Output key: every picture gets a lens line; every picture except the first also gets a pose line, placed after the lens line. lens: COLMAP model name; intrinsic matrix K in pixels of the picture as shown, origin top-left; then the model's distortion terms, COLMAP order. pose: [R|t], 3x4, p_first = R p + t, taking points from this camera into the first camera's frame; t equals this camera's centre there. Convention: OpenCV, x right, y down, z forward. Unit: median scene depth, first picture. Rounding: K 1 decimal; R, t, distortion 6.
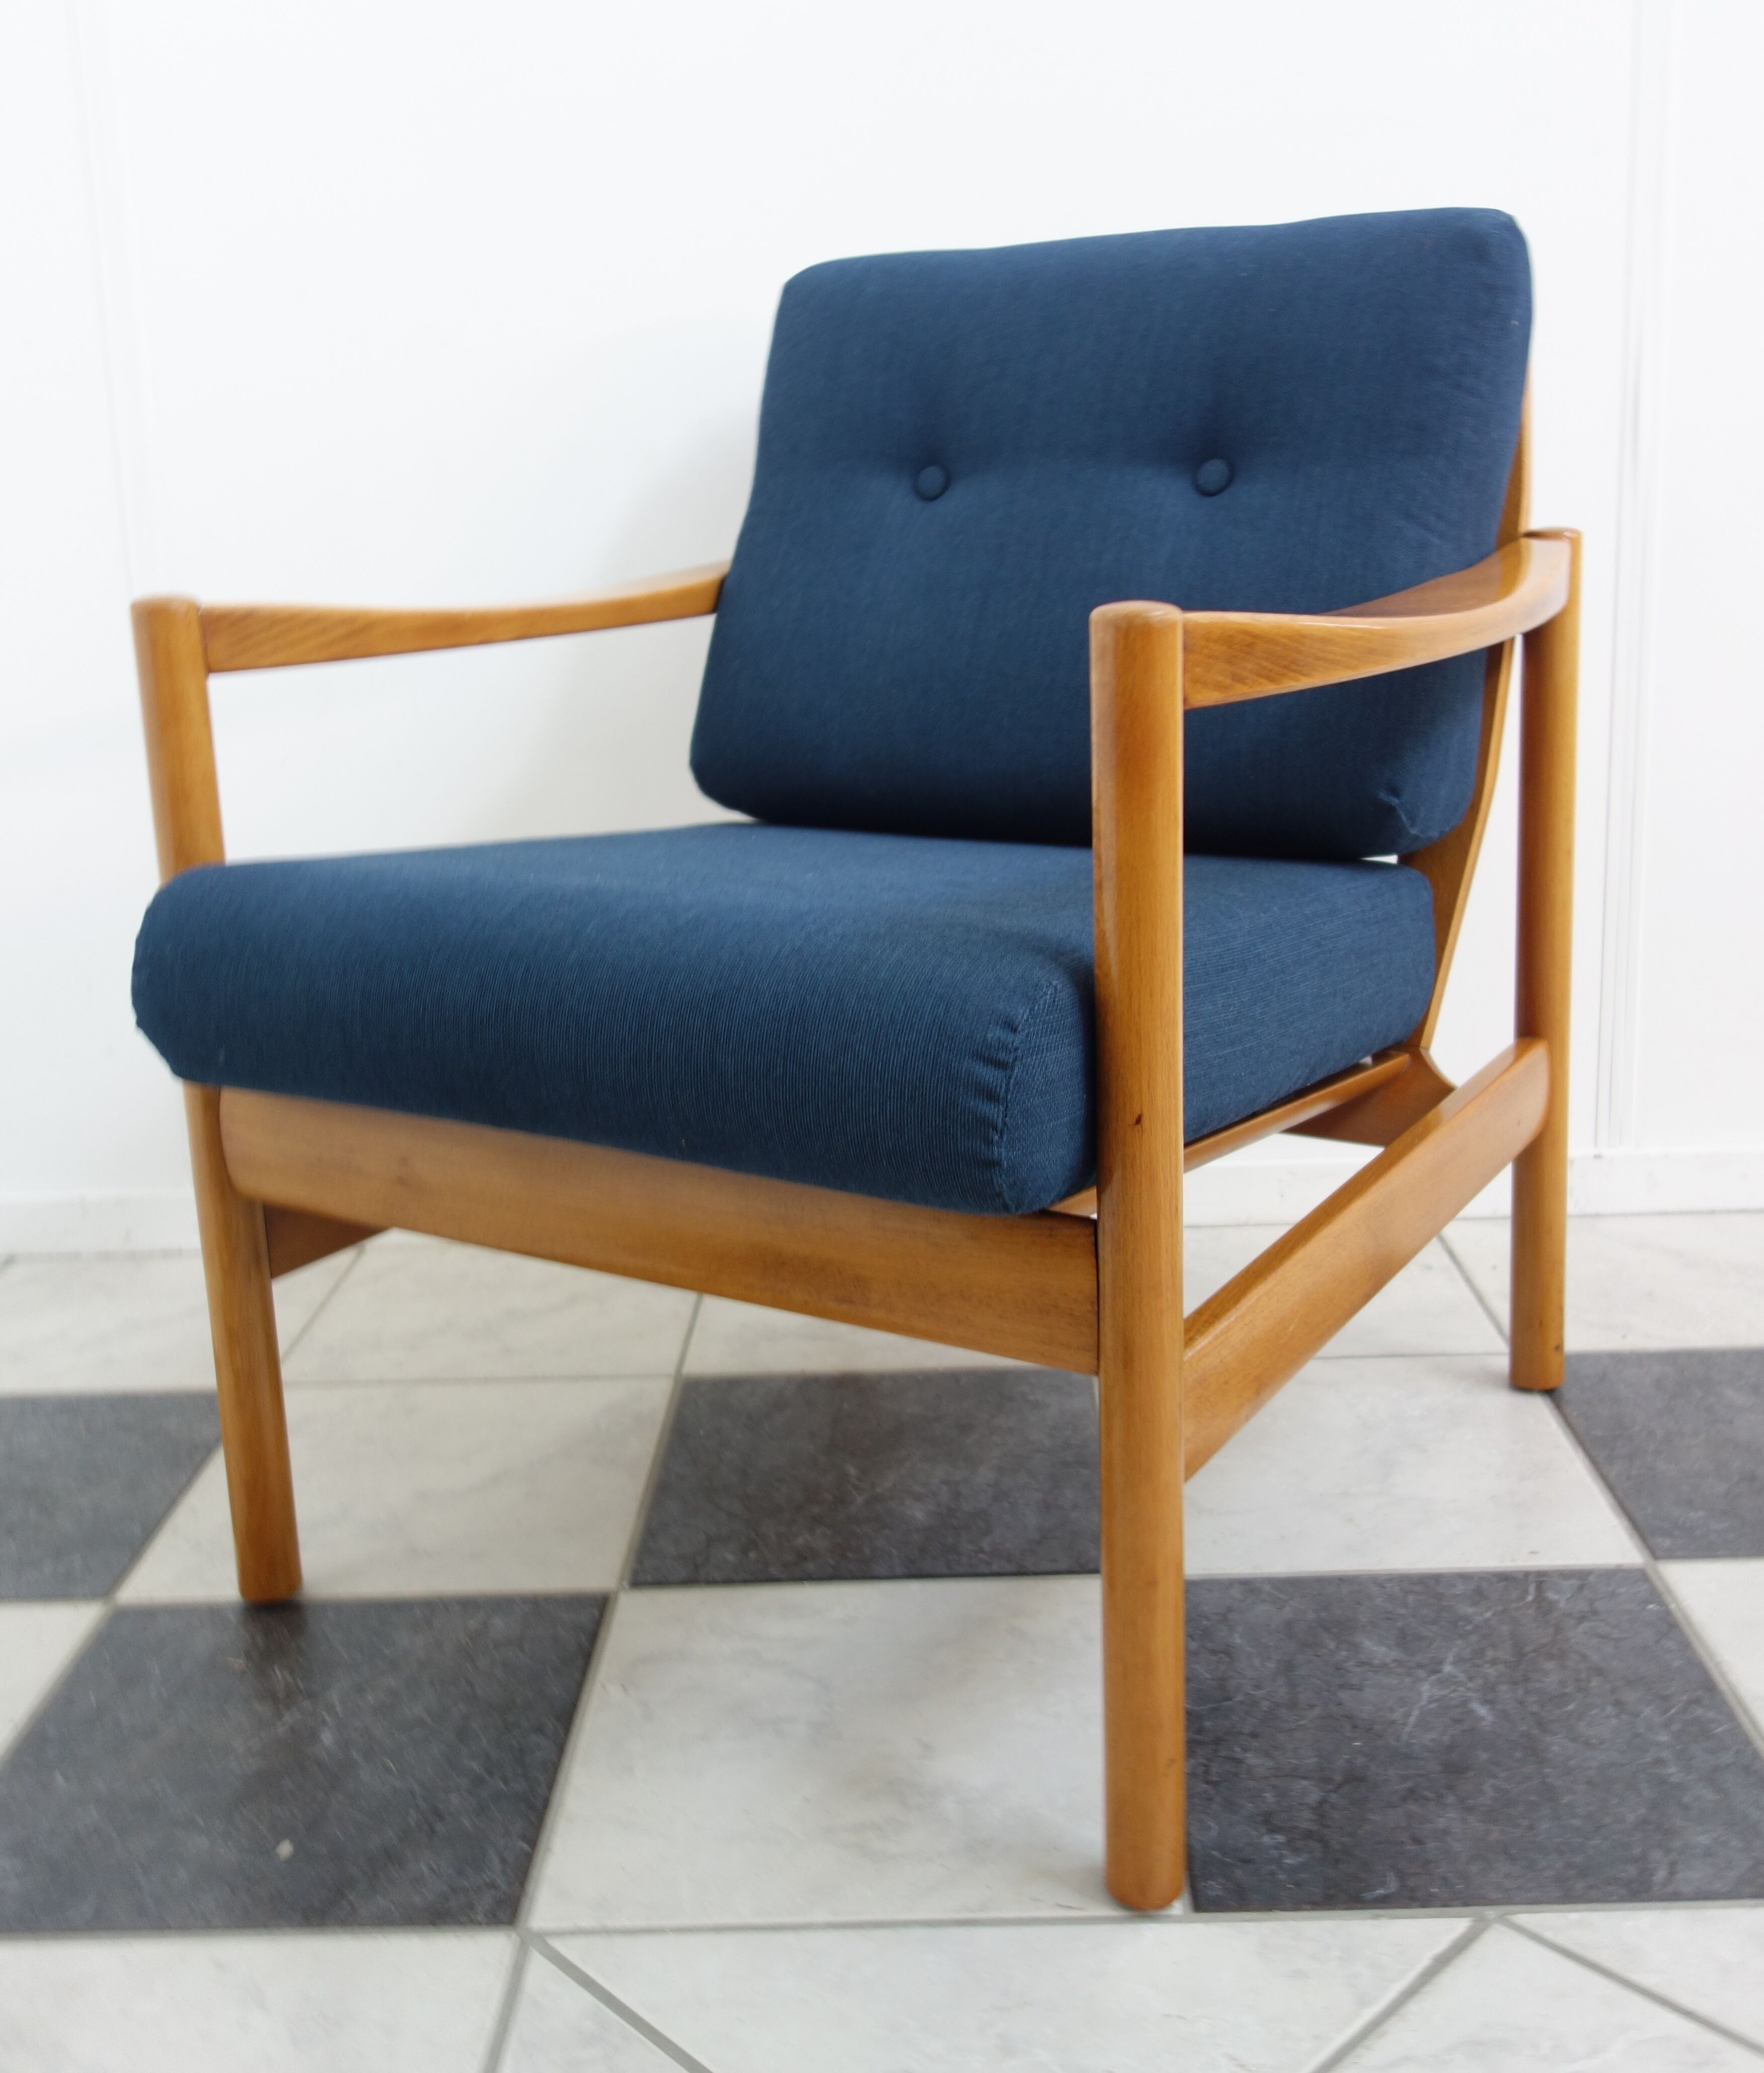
lens RADIAL K [[2295.1, 0, 887.2], [0, 2295.1, 1034.5], [0, 0, 1]] dist [0.000659, -0.000231]
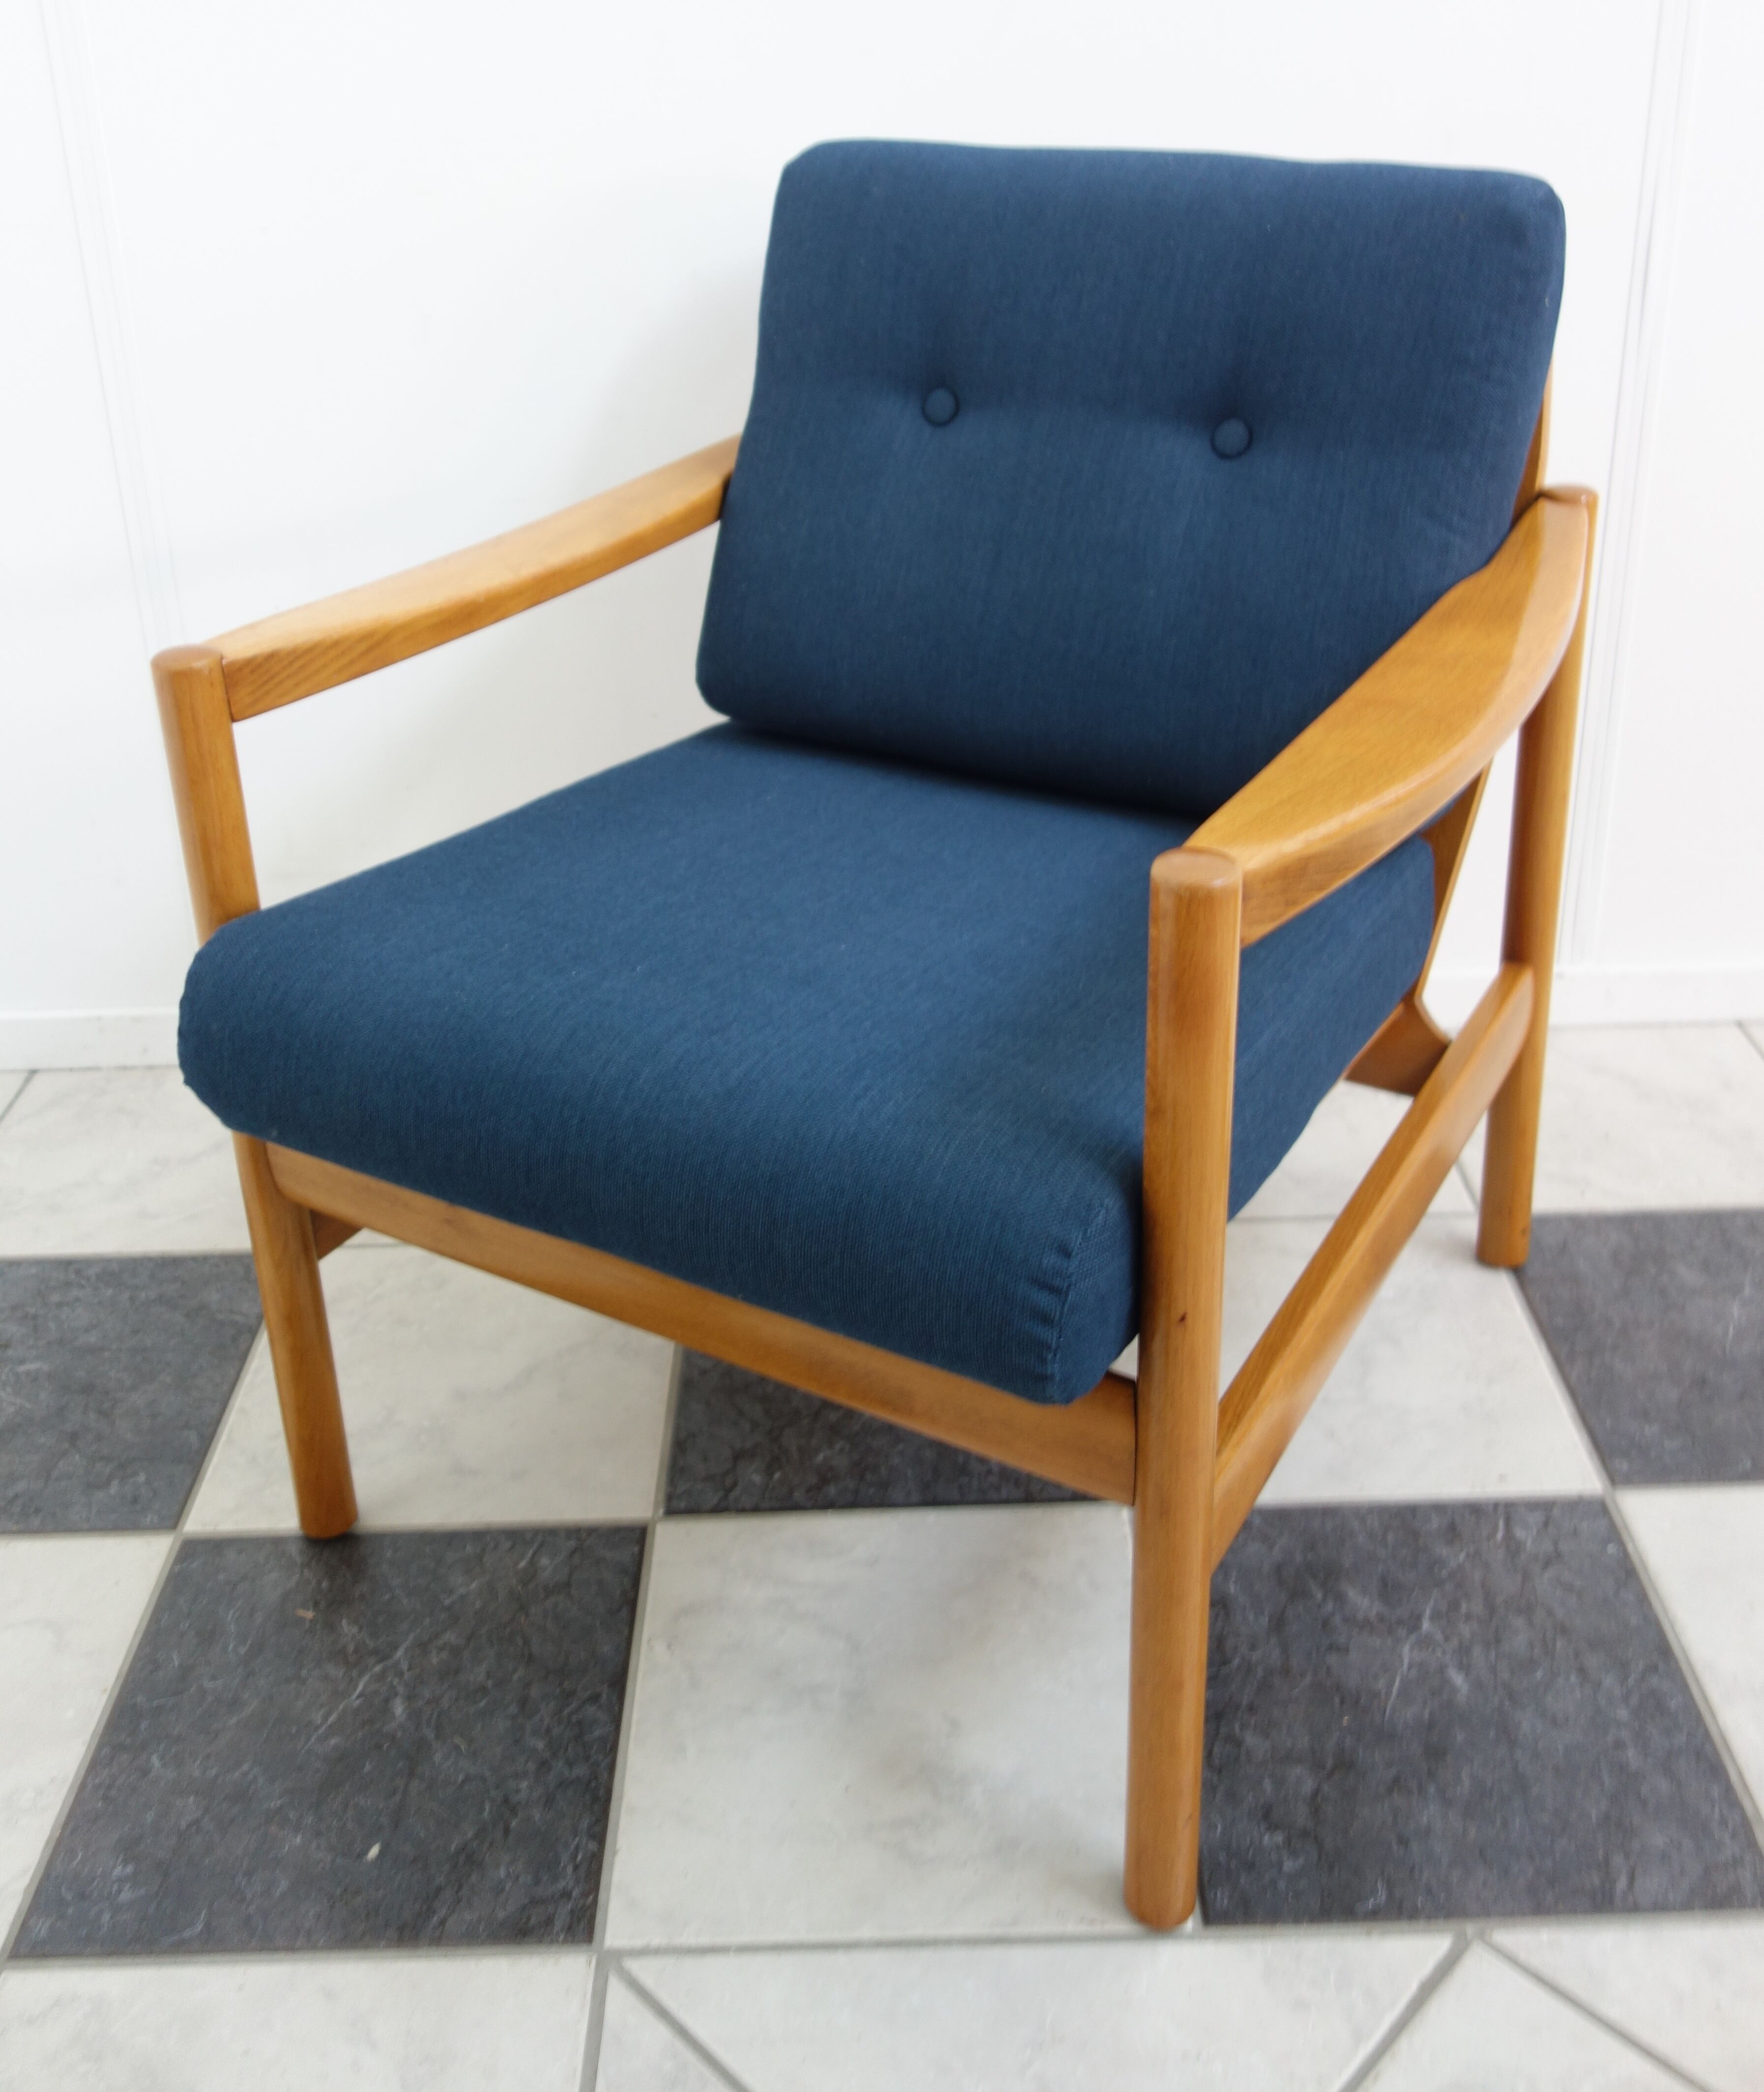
lens RADIAL K [[2216.9, 0, 871.1], [0, 2216.9, 896.8], [0, 0, 1]] dist [0.002842, 0.000253]
pose [[0.999690, -0.006252, 0.024093, -0.043499], [0.001656, 0.982500, 0.186256, -0.265632], [-0.024836, -0.186158, 0.982206, 0.035203]]
